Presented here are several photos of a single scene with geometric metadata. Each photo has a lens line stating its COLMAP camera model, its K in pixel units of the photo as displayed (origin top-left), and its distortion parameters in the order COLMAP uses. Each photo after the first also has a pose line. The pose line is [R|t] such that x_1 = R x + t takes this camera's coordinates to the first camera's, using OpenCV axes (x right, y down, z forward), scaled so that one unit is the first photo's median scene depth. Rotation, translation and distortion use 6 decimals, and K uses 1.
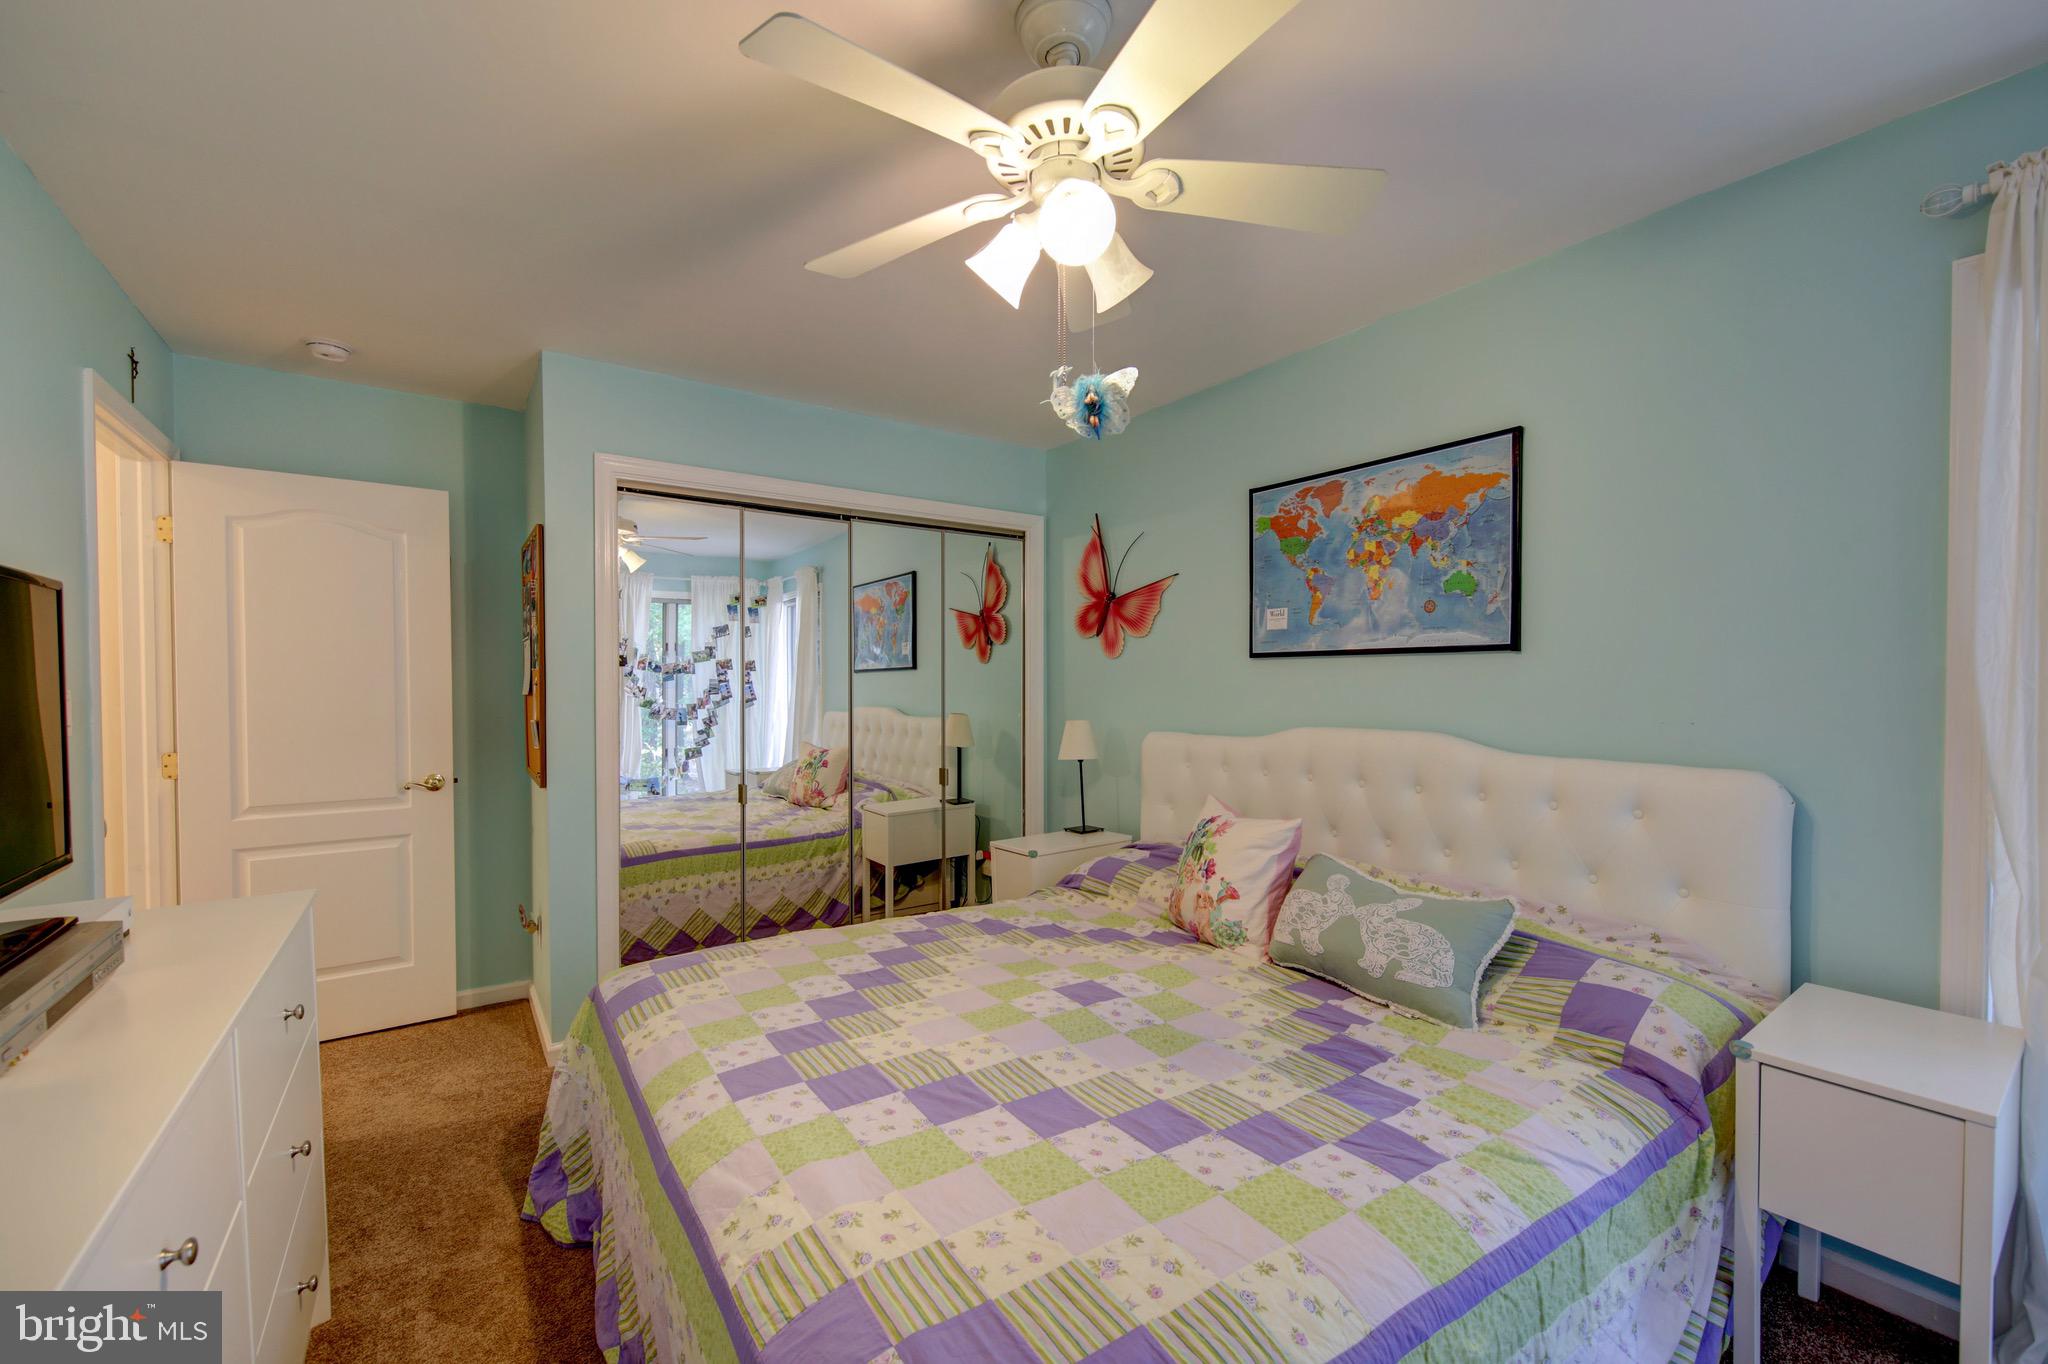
lens RADIAL K [[838.3, 0, 1025.0], [0, 838.3, 701.6], [0, 0, 1]] dist [0.008290, -0.001200]
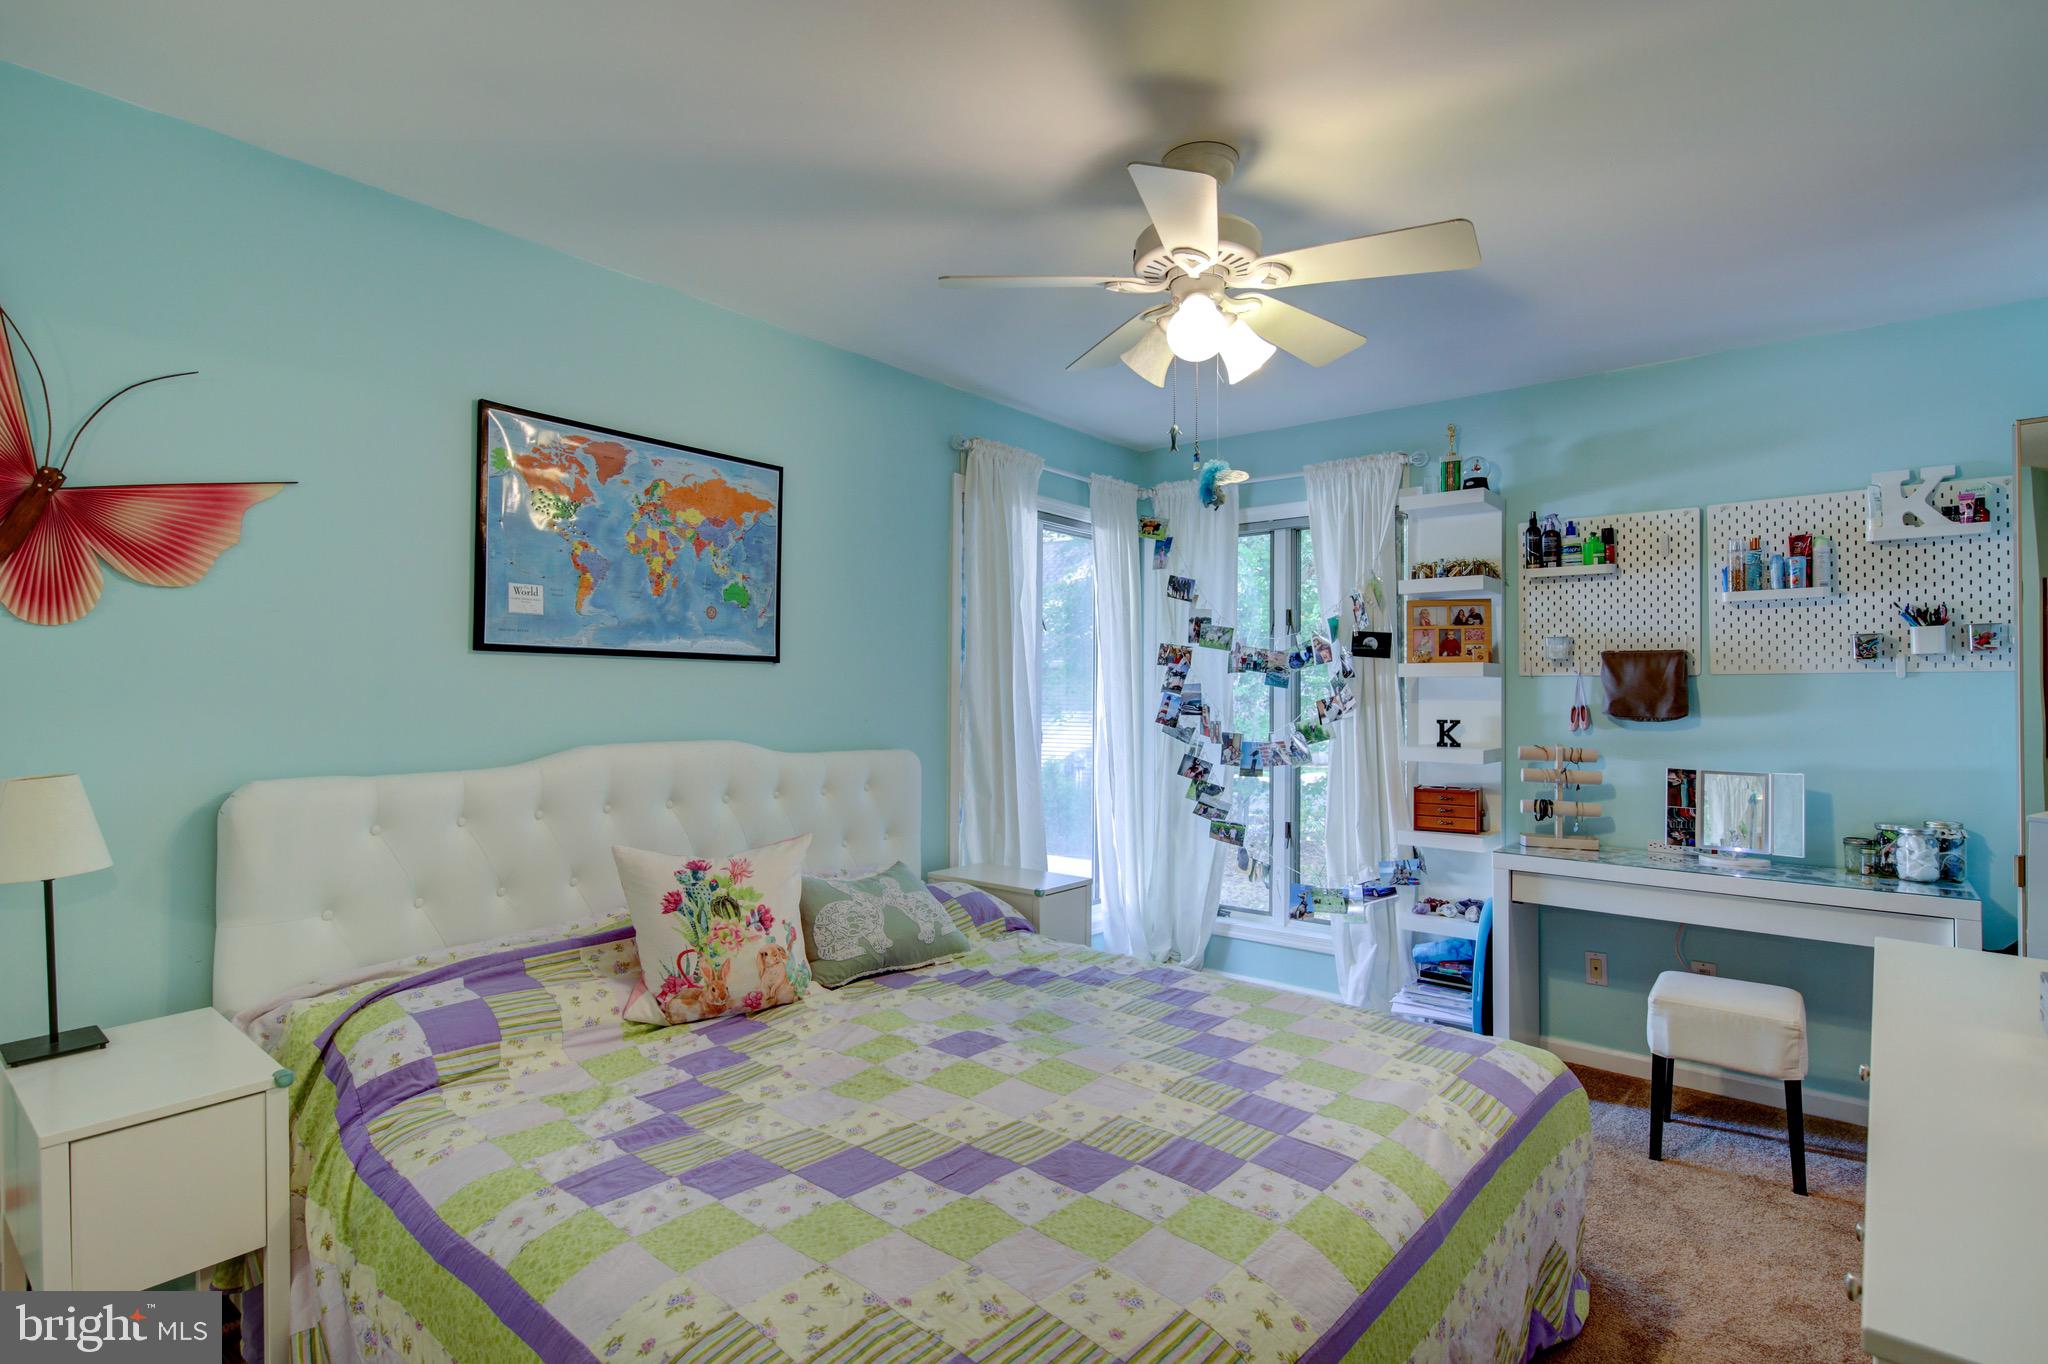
lens RADIAL K [[1063.4, 0, 1025.7], [0, 1063.4, 679.1], [0, 0, 1]] dist [0.000444, 0.000080]
pose [[-0.292752, 0.015216, 0.956067, -0.843843], [0.016518, 0.999805, -0.010854, -0.016798], [-0.956046, 0.012615, -0.292946, 1.055560]]
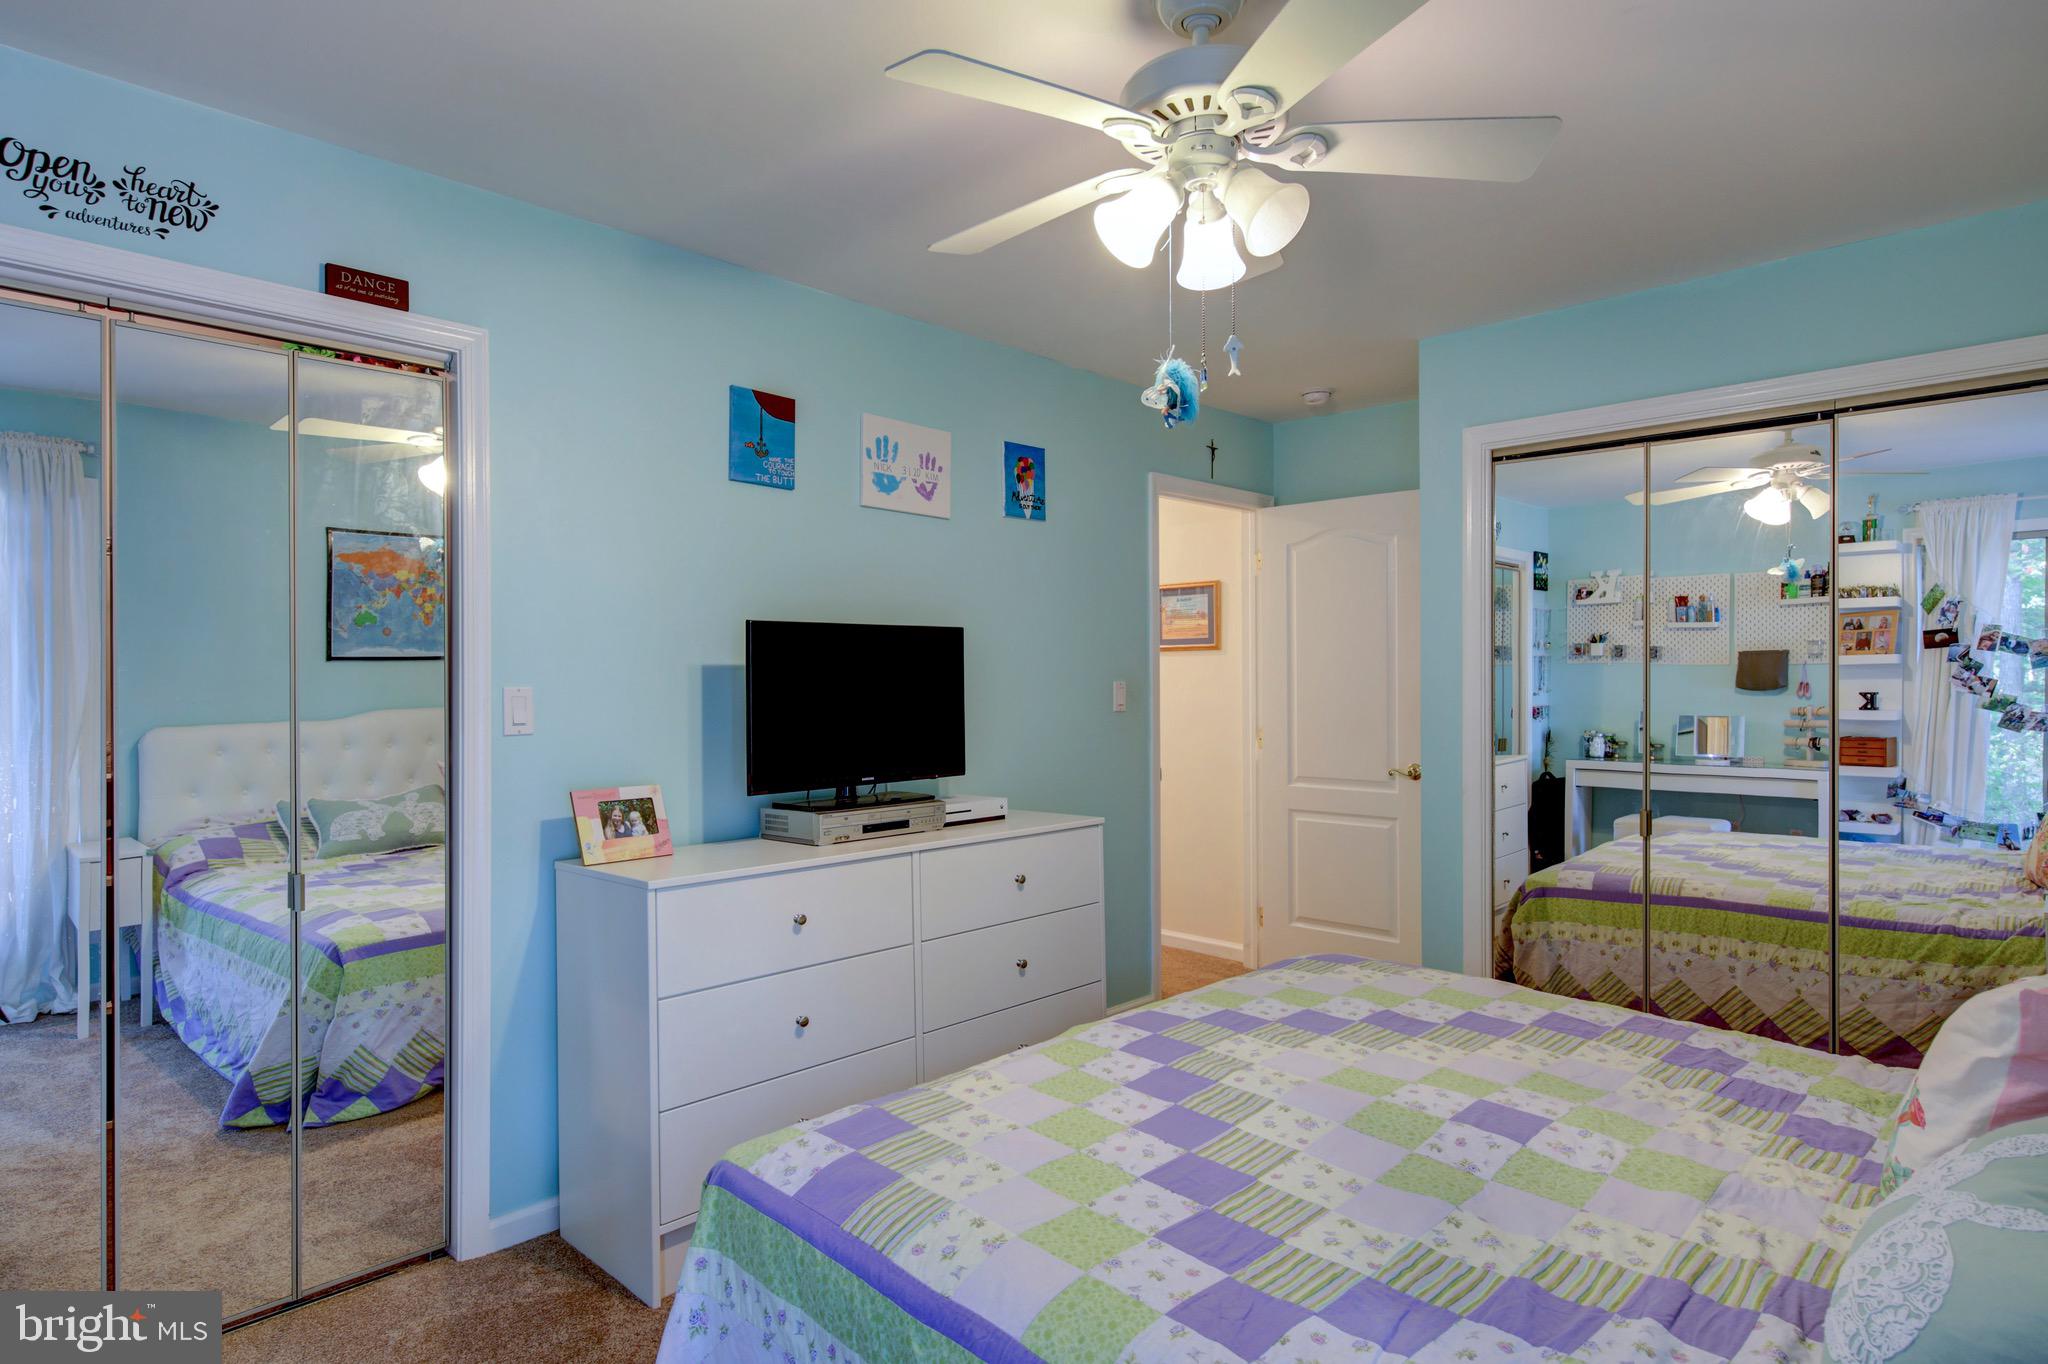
lens RADIAL K [[1104.1, 0, 973.8], [0, 1104.1, 681.2], [0, 0, 1]] dist [0.007358, -0.000130]
pose [[0.156637, 0.004251, -0.987647, 0.771460], [-0.015498, 0.999878, 0.001846, -0.012678], [0.987535, 0.015017, 0.156684, 0.346219]]
